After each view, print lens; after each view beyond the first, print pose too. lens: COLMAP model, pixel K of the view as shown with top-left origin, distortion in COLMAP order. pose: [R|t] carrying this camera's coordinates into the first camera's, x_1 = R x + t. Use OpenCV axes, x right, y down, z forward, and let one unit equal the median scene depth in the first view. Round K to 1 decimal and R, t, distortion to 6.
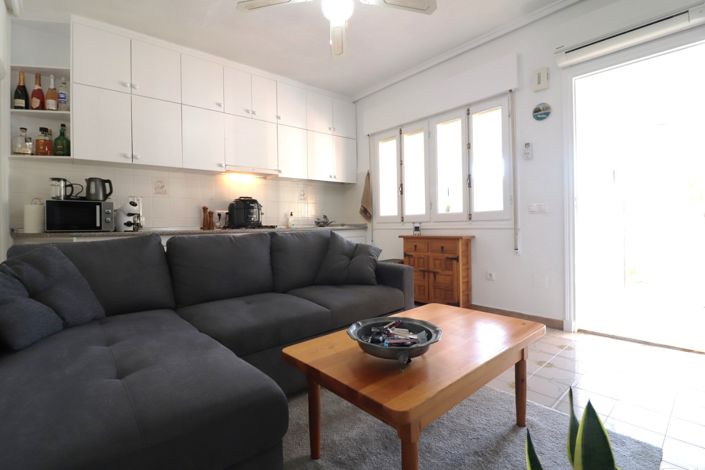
lens RADIAL K [[326.1, 0, 348.6], [0, 326.1, 231.9], [0, 0, 1]] dist [-0.002868, -0.000901]
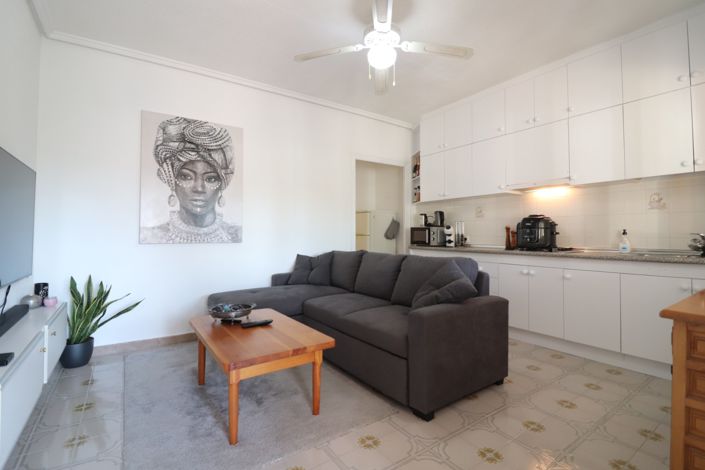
lens RADIAL K [[326.1, 0, 354.8], [0, 326.1, 233.1], [0, 0, 1]] dist [-0.002868, -0.000901]
pose [[-0.106675, 0.013412, -0.994203, 0.420023], [-0.024802, 0.999562, 0.016146, -0.039031], [0.993985, 0.026380, -0.106295, 0.399589]]
